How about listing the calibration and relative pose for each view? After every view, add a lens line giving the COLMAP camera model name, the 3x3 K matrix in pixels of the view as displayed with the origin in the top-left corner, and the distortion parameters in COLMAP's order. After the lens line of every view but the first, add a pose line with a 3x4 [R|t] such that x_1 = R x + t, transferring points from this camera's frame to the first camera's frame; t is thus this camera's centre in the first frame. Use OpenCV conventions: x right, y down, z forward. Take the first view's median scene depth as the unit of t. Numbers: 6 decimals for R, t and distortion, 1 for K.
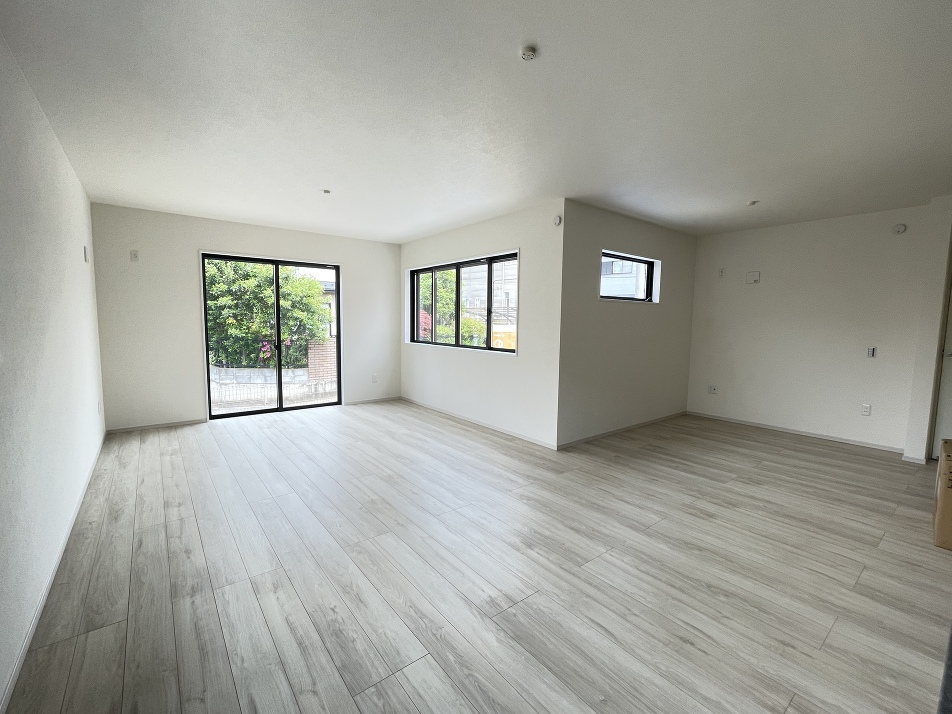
lens RADIAL K [[415.8, 0, 474.2], [0, 415.8, 358.1], [0, 0, 1]] dist [-0.010575, 0.000864]
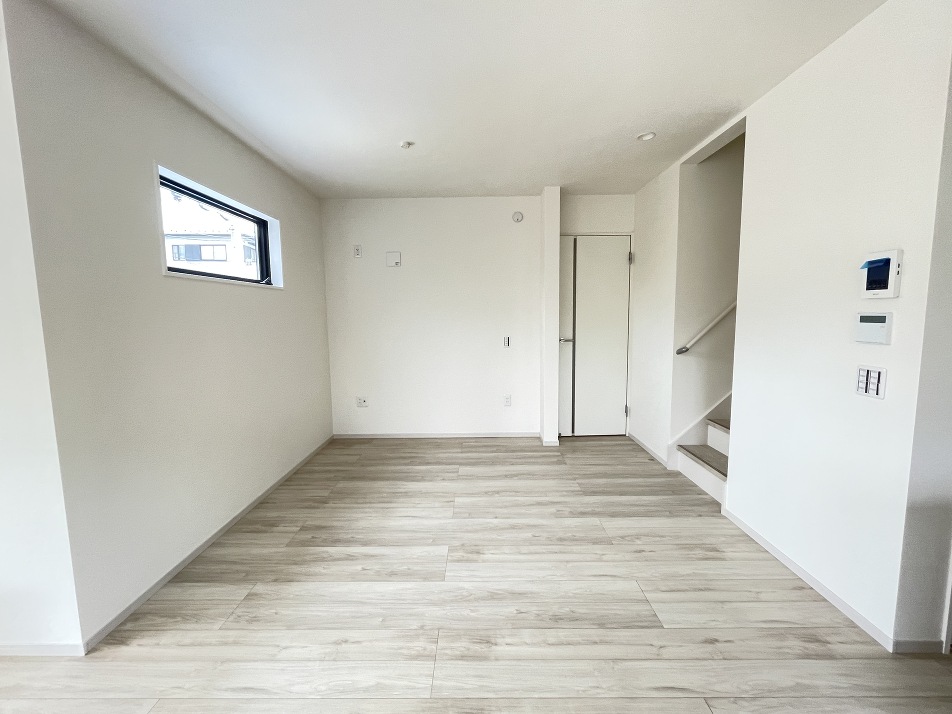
lens RADIAL K [[415.8, 0, 476.6], [0, 415.8, 359.6], [0, 0, 1]] dist [-0.010575, 0.000864]
pose [[0.632142, -0.107305, 0.767387, 0.163284], [0.095358, 0.993610, 0.060385, -0.041380], [-0.768962, 0.035005, 0.638335, 0.454292]]
